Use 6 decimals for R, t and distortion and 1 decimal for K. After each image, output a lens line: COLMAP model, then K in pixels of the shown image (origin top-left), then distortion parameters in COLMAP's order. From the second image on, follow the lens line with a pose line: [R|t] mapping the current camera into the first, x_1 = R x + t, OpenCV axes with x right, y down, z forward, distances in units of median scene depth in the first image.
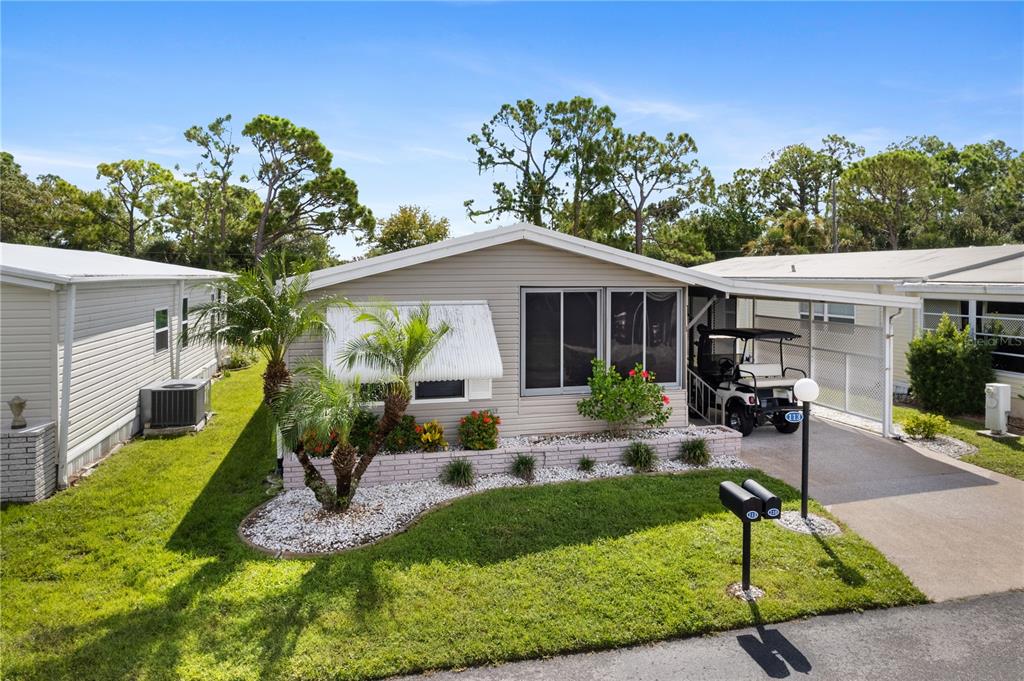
lens RADIAL K [[676.1, 0, 514.1], [0, 676.1, 282.1], [0, 0, 1]] dist [-0.080219, 0.067263]
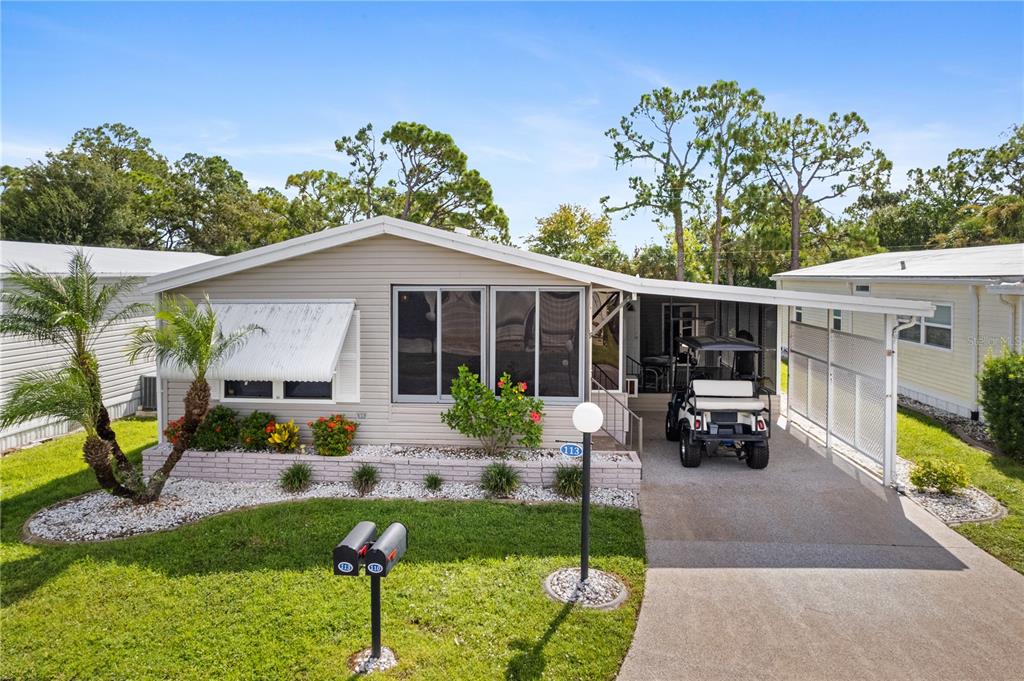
lens RADIAL K [[676.1, 0, 514.1], [0, 676.1, 282.1], [0, 0, 1]] dist [-0.080219, 0.067263]
pose [[0.947772, 0.003971, -0.318924, 0.389909], [-0.003816, 0.999992, 0.001111, 0.001601], [0.318926, 0.000164, 0.947780, 0.145616]]
